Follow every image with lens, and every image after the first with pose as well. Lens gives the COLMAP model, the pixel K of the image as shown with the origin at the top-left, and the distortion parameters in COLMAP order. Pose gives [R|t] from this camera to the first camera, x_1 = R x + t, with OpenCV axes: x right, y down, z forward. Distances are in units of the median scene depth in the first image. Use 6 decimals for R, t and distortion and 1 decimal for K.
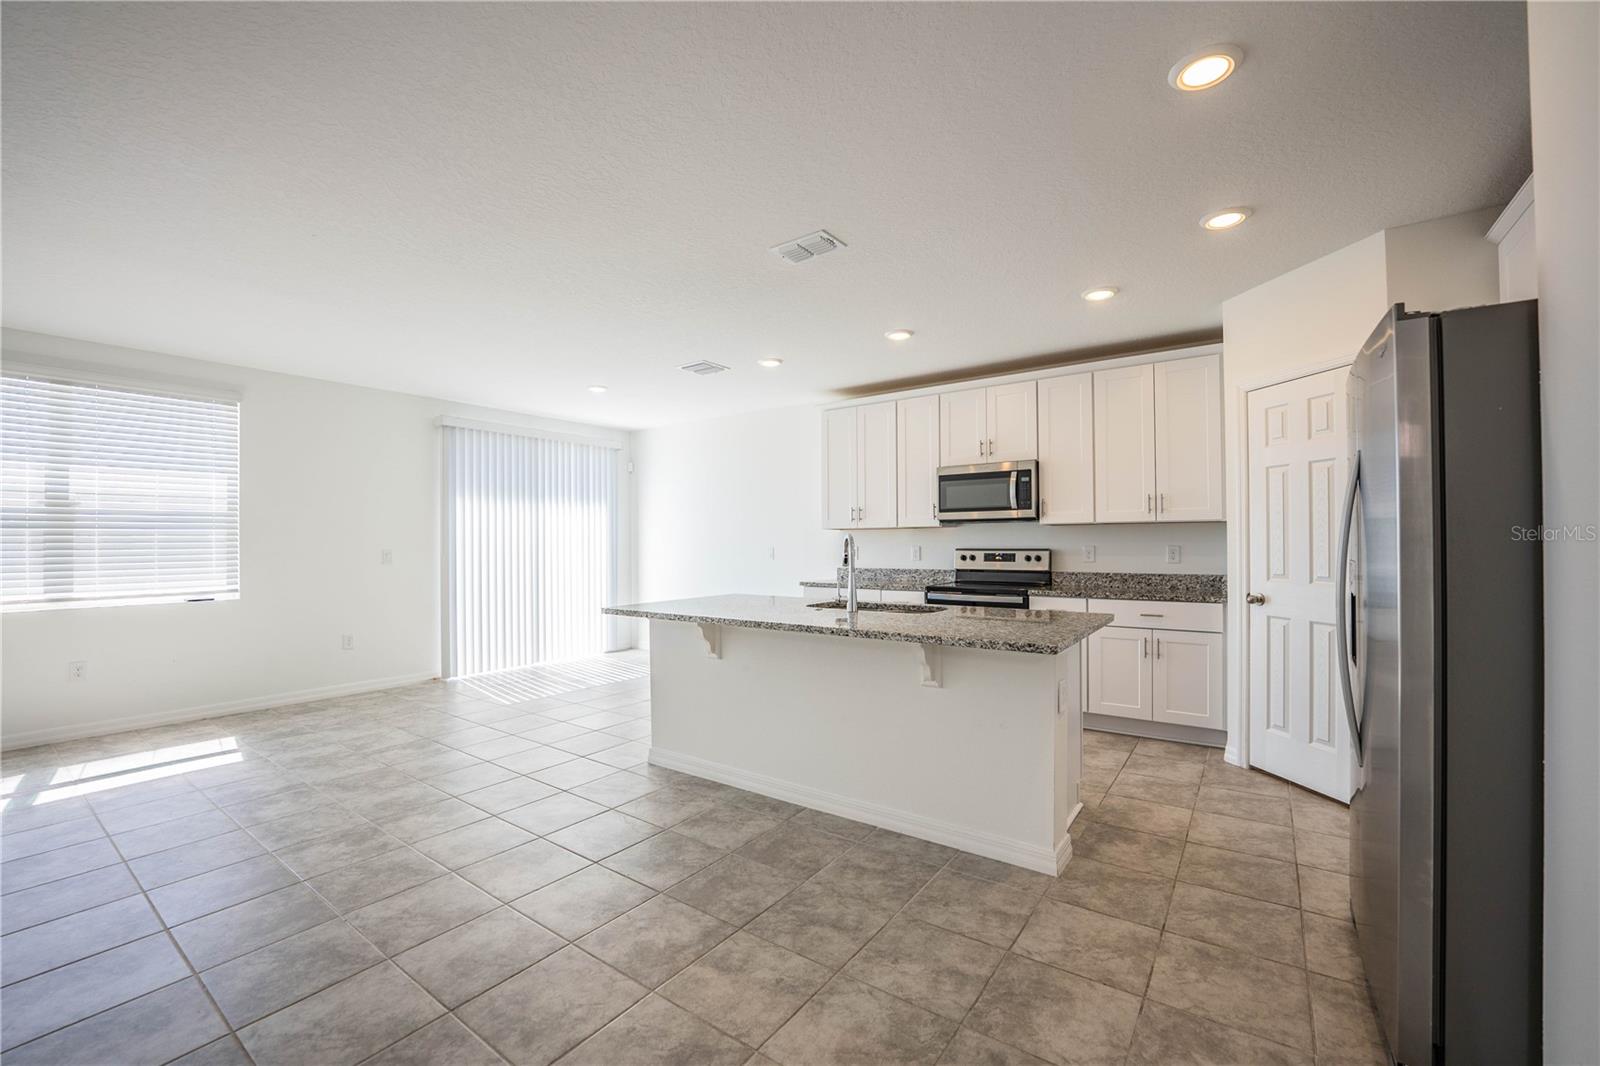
lens RADIAL K [[652.8, 0, 799.4], [0, 652.8, 538.9], [0, 0, 1]] dist [-0.026083, 0.001344]
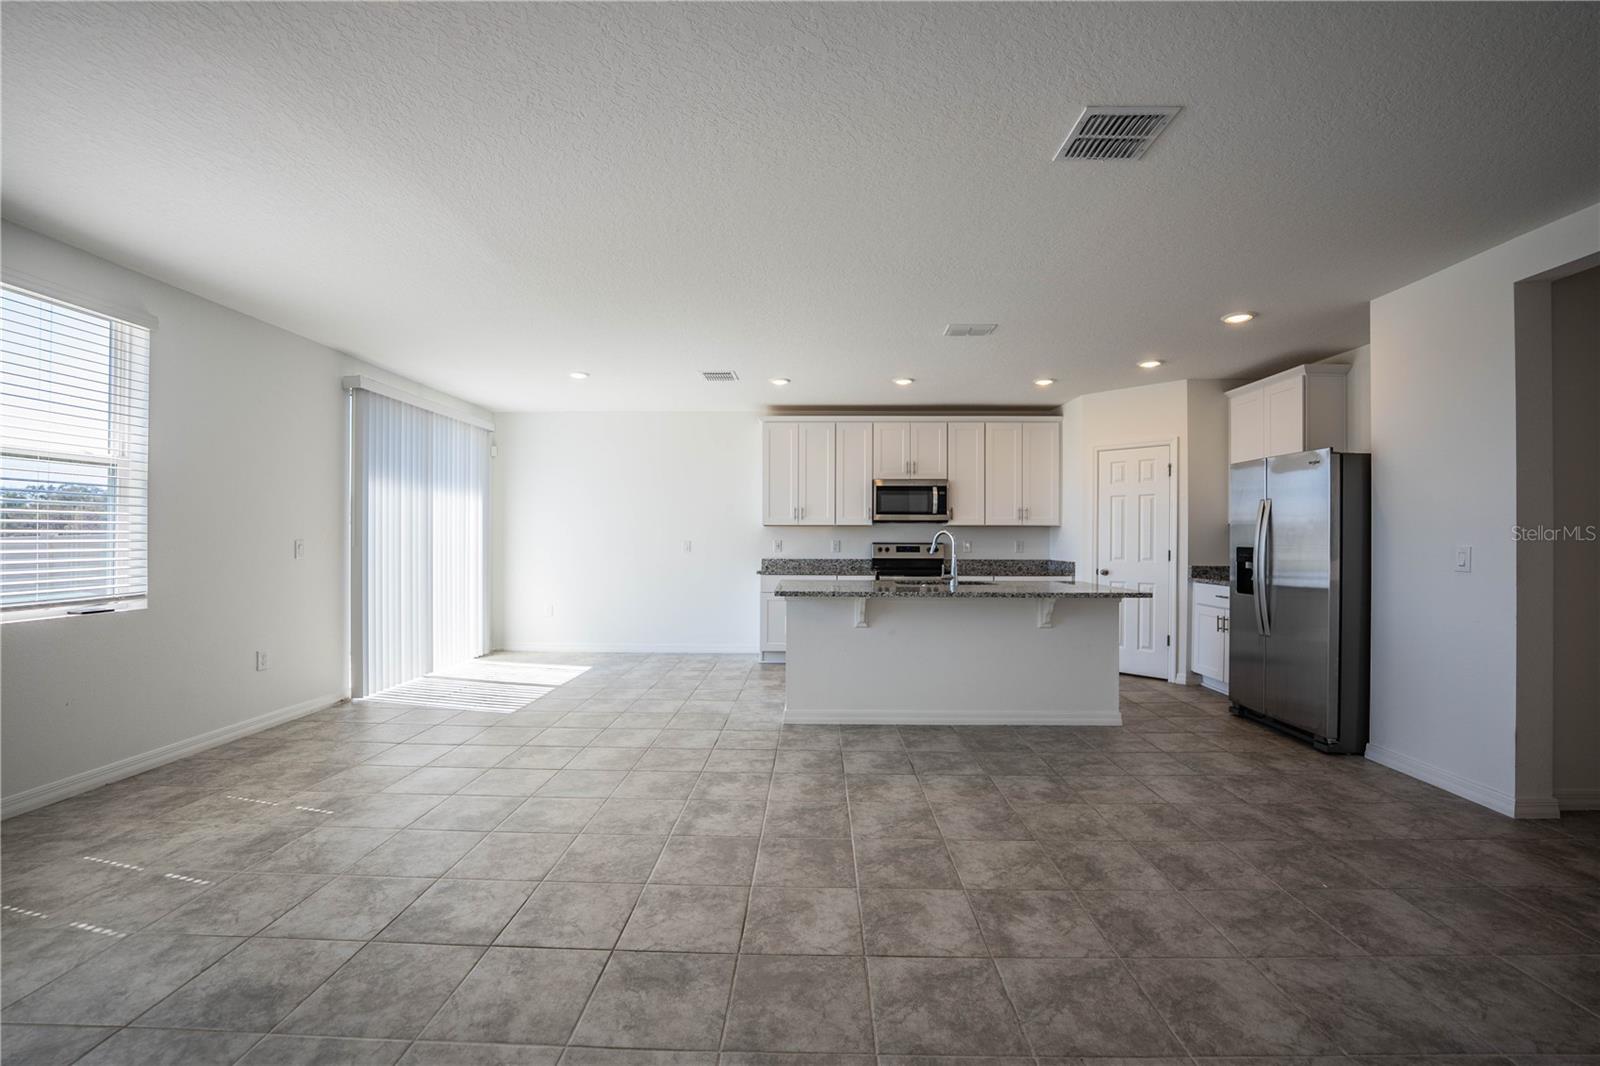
lens RADIAL K [[652.8, 0, 803.4], [0, 652.8, 537.8], [0, 0, 1]] dist [-0.026083, 0.001344]
pose [[0.822990, 0.010180, 0.567965, -0.689003], [-0.011781, 0.999930, -0.000853, 0.009305], [-0.567934, -0.005989, 0.823052, 0.017442]]
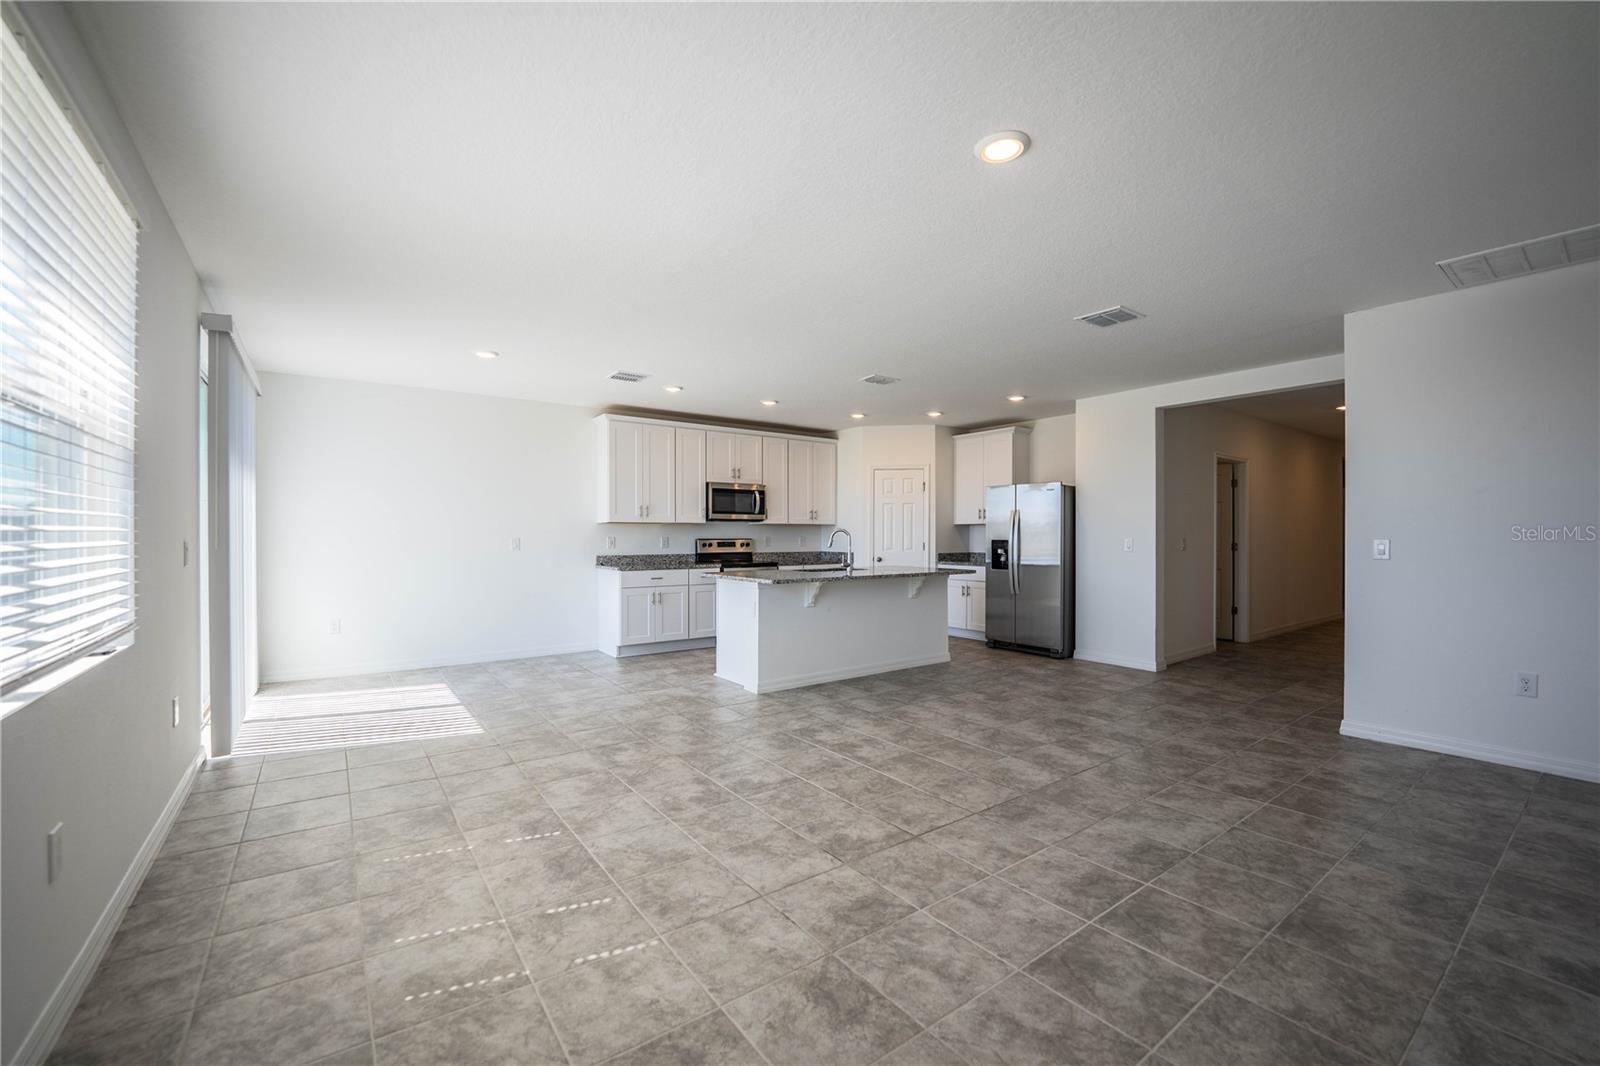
lens RADIAL K [[652.8, 0, 803.6], [0, 652.8, 539.1], [0, 0, 1]] dist [-0.026083, 0.001344]
pose [[0.304642, 0.001170, 0.952466, -1.188332], [-0.007520, 0.999971, 0.001176, 0.013923], [-0.952437, -0.007520, 0.304642, 0.393333]]
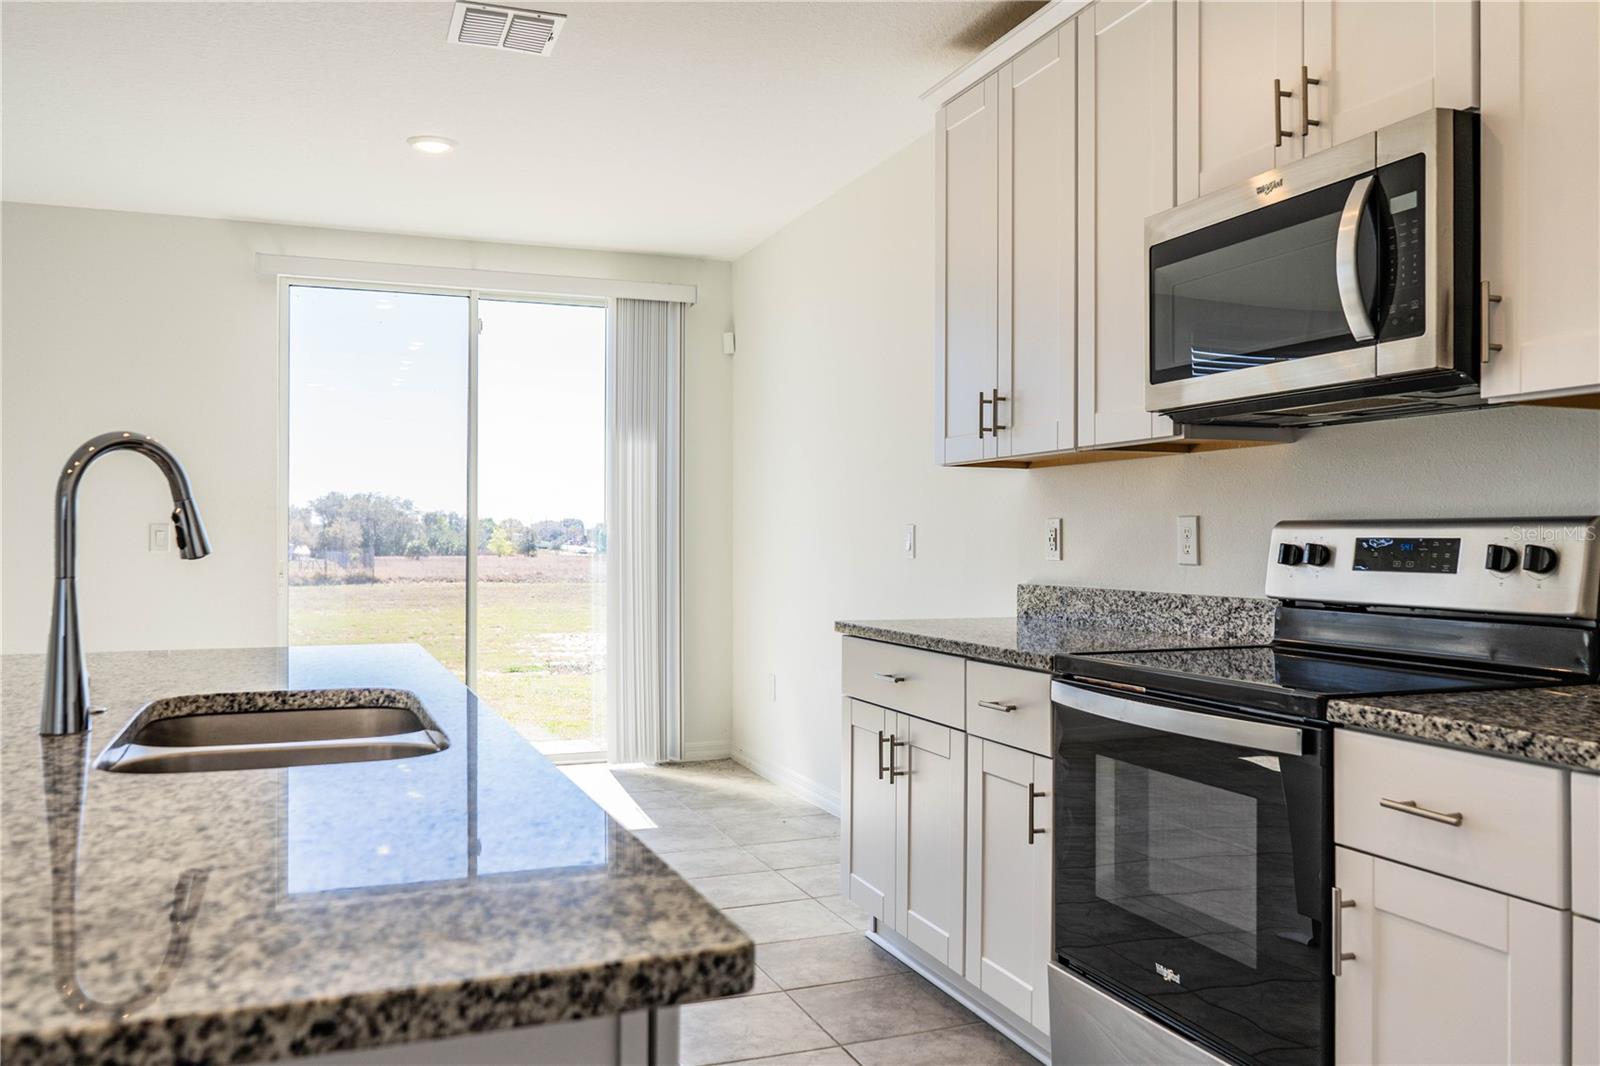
lens RADIAL K [[1275.7, 0, 803.7], [0, 1275.7, 526.9], [0, 0, 1]] dist [-0.008161, 0.000472]
pose [[0.836669, 0.003075, -0.547700, 0.413944], [-0.004052, 0.999992, -0.000575, 0.020899], [0.547694, 0.002701, 0.836674, 0.517672]]
